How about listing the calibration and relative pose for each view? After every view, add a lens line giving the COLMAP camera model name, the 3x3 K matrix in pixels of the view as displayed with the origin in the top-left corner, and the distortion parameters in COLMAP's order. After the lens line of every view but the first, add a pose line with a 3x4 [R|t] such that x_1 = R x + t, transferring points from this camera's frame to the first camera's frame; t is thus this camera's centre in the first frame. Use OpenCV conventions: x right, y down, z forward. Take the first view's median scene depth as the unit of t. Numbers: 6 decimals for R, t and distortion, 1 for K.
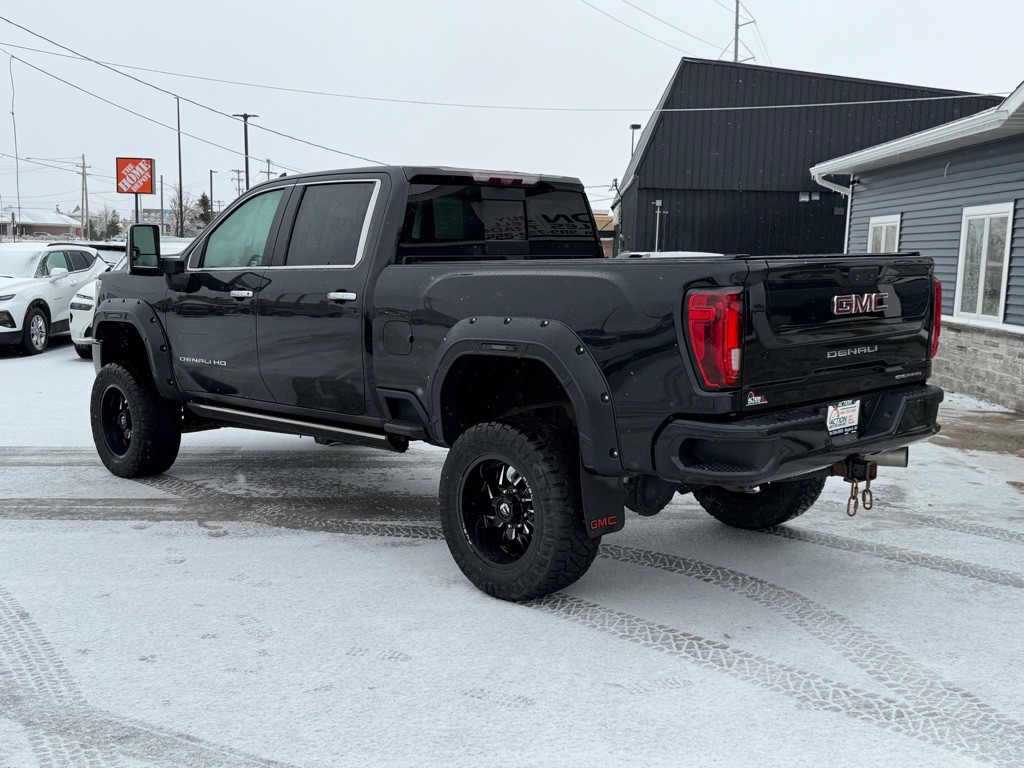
lens RADIAL K [[1085.4, 0, 512.0], [0, 1085.4, 384.0], [0, 0, 1]] dist [0.224105, -0.518356]
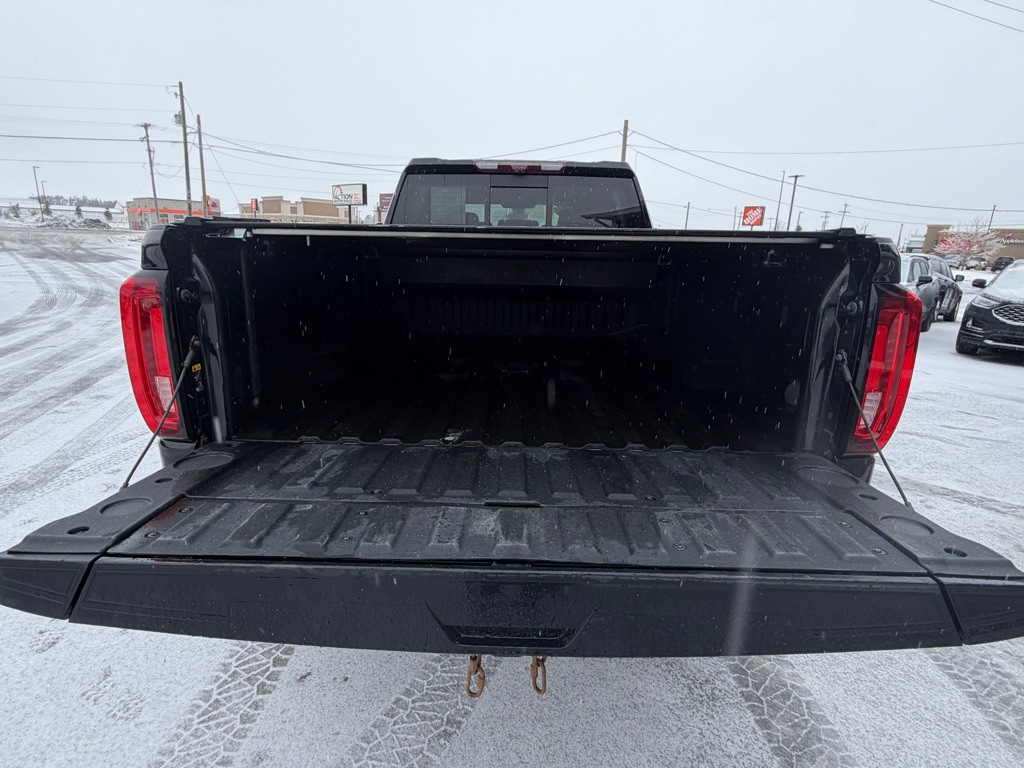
lens RADIAL K [[528.7, 0, 508.2], [0, 528.7, 370.9], [0, 0, 1]] dist [0.000970, -0.000828]
pose [[0.712672, 0.173156, -0.679791, 0.363618], [-0.108146, 0.984592, 0.137418, -0.064365], [0.693111, -0.024417, 0.720417, 0.630830]]
